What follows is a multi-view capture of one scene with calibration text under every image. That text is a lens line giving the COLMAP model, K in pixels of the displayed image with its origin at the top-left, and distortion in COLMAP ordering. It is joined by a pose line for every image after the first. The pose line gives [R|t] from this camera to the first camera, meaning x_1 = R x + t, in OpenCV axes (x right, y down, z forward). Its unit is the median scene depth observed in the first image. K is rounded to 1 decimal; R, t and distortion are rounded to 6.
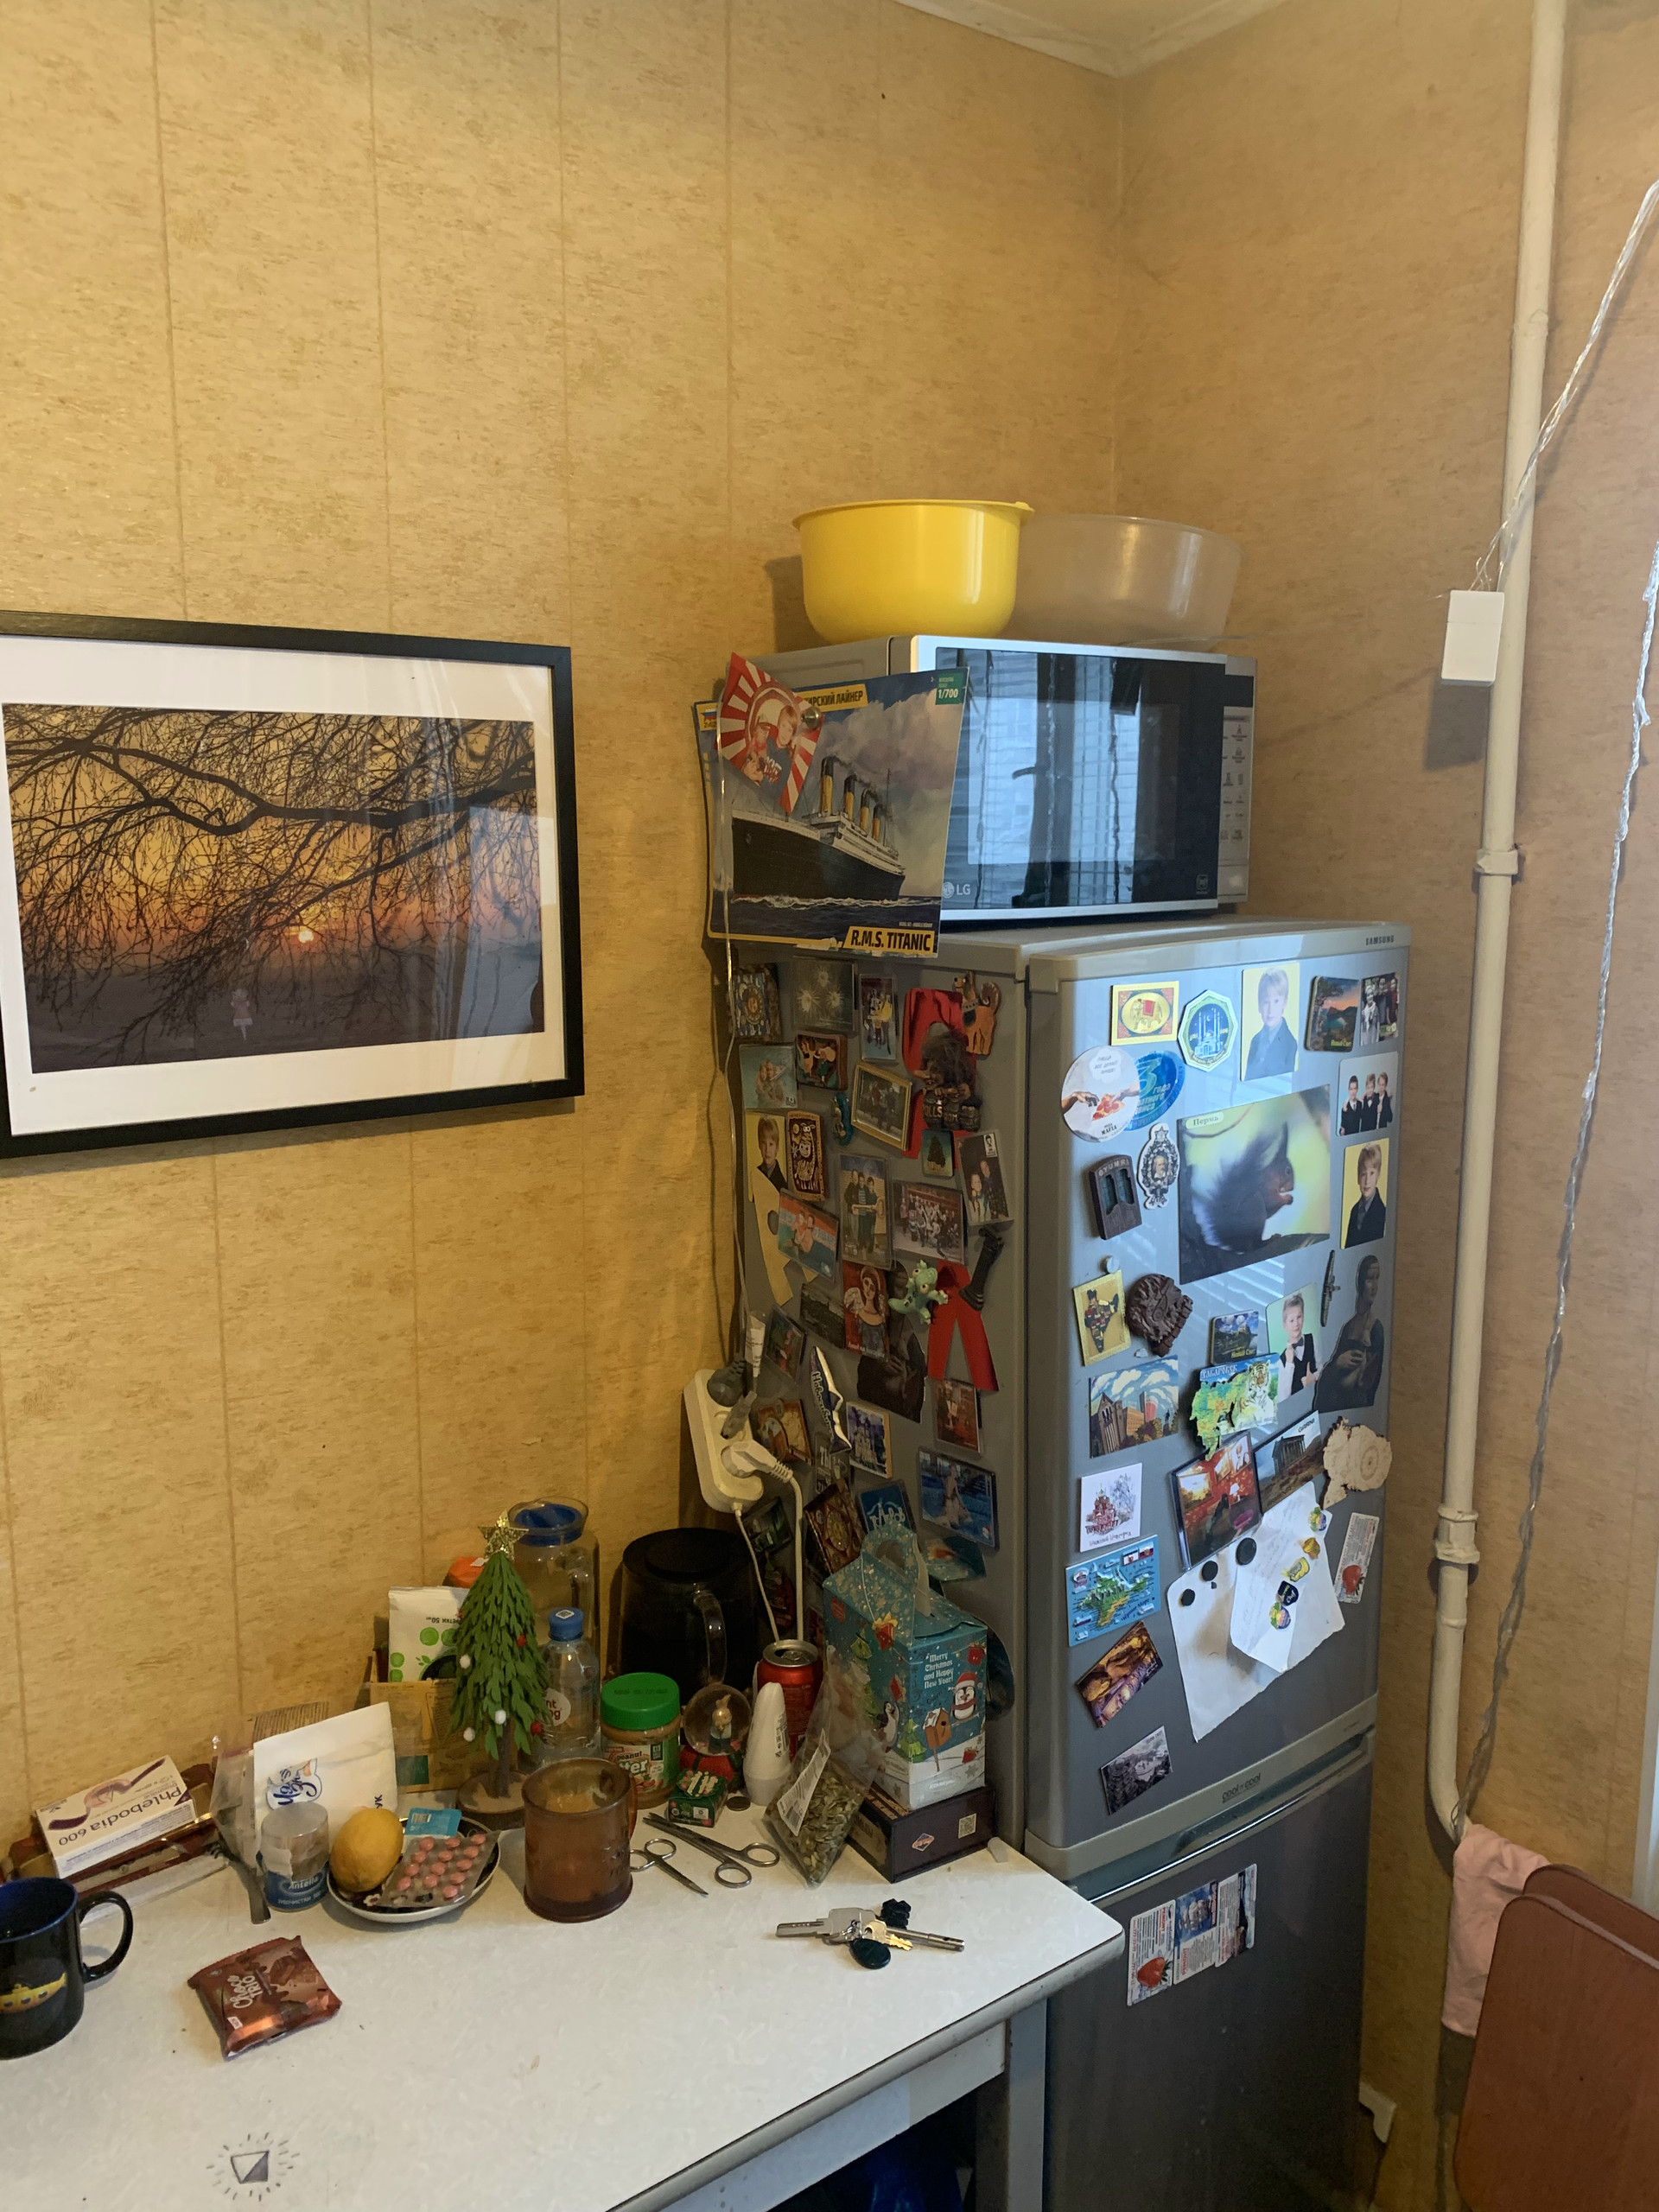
lens RADIAL K [[1693.9, 0, 824.4], [0, 1693.9, 1060.7], [0, 0, 1]] dist [0.025927, -0.025532]
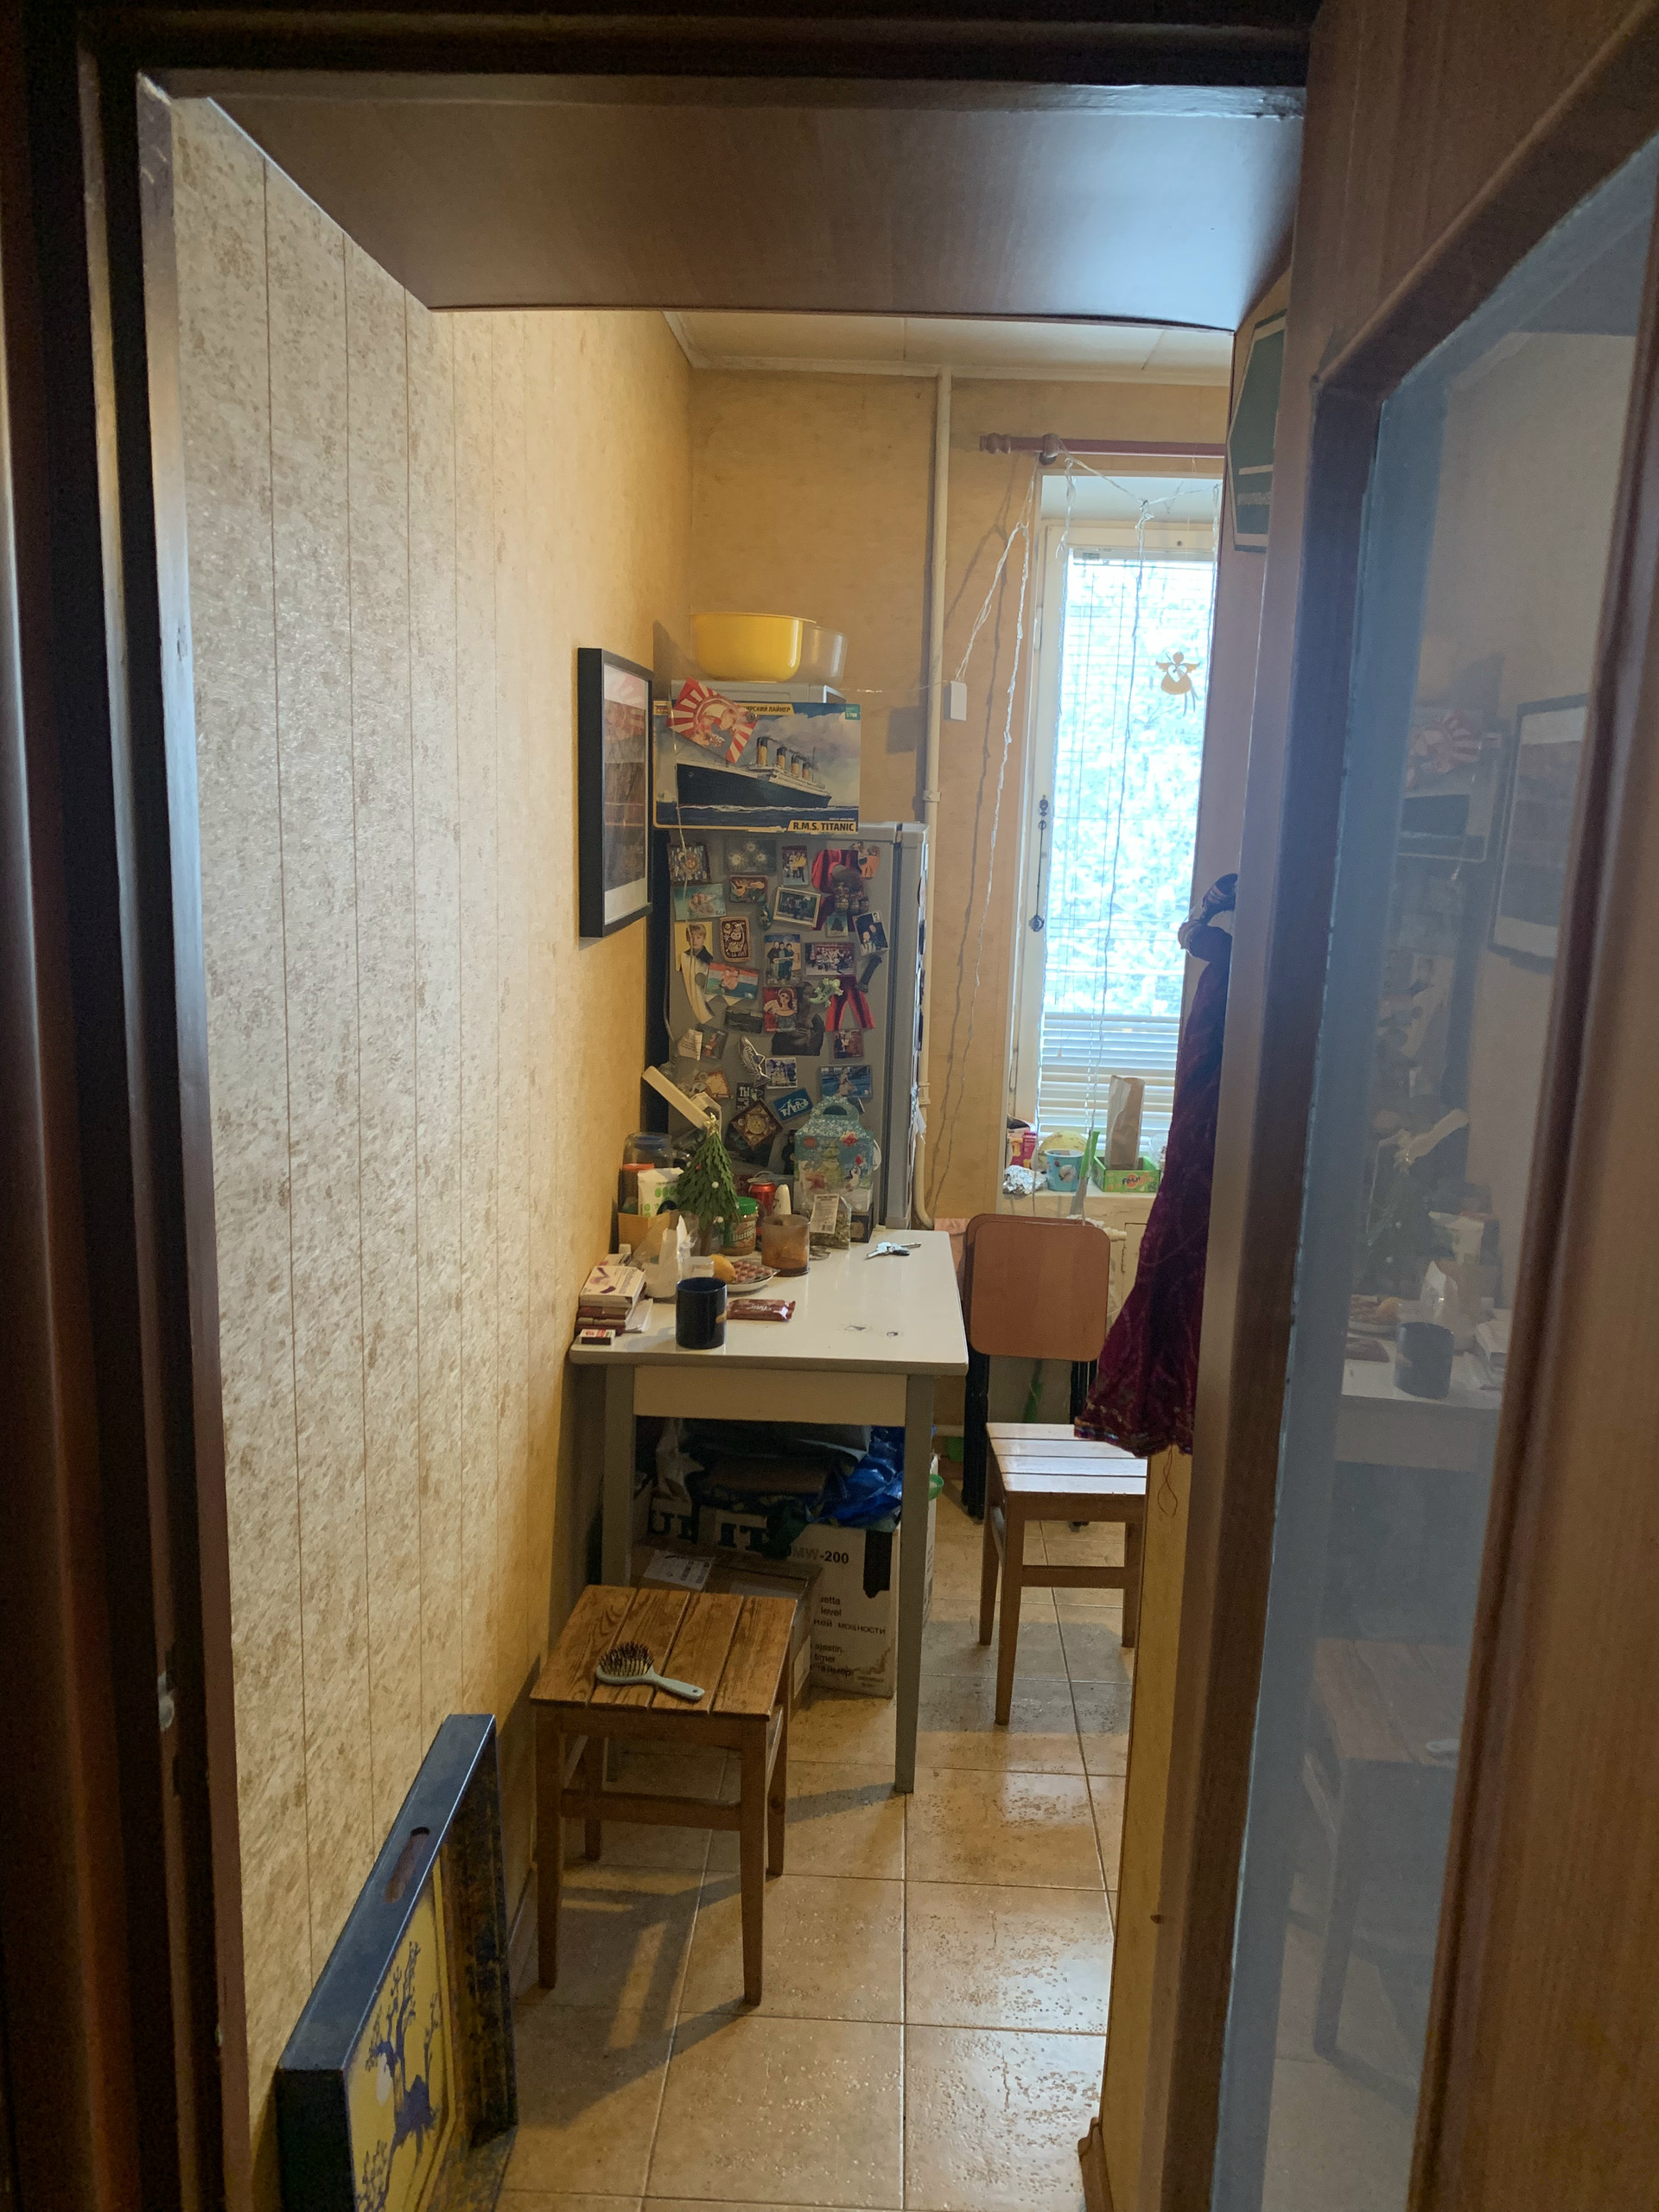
lens RADIAL K [[1693.9, 0, 835.9], [0, 1693.9, 1113.7], [0, 0, 1]] dist [0.025927, -0.025532]
pose [[0.626646, -0.125111, 0.769195, -1.568238], [0.071853, 0.992100, 0.102830, 0.067106], [-0.775984, -0.009169, 0.630686, -0.360277]]
